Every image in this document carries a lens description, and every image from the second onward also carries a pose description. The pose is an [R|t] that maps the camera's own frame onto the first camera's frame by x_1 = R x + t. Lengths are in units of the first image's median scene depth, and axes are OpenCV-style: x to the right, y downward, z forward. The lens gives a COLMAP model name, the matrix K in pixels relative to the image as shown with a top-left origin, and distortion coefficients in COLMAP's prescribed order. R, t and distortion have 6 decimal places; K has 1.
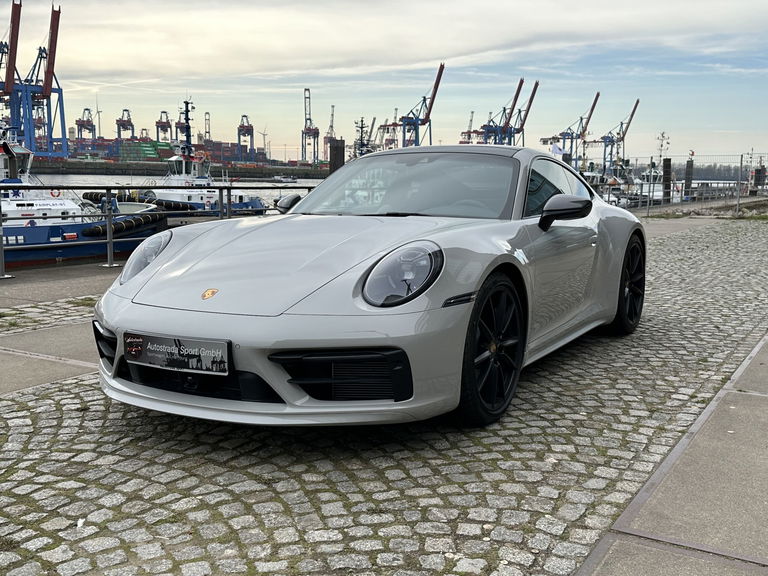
lens RADIAL K [[784.2, 0, 384.0], [0, 784.2, 288.0], [0, 0, 1]] dist [0.179027, -0.406445]
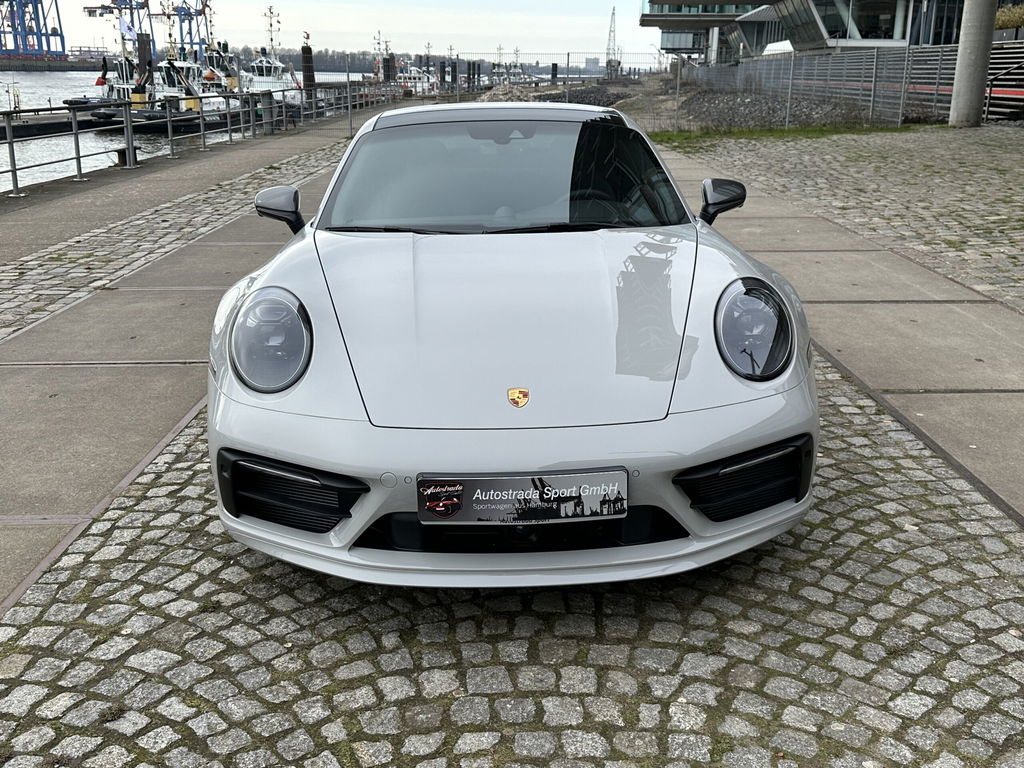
lens RADIAL K [[1045.6, 0, 512.0], [0, 1045.6, 384.0], [0, 0, 1]] dist [0.179027, -0.406445]
pose [[0.848191, -0.157404, 0.505763, -0.702702], [0.078904, 0.981720, 0.173206, -0.162420], [-0.523781, -0.107005, 0.845105, 0.290766]]
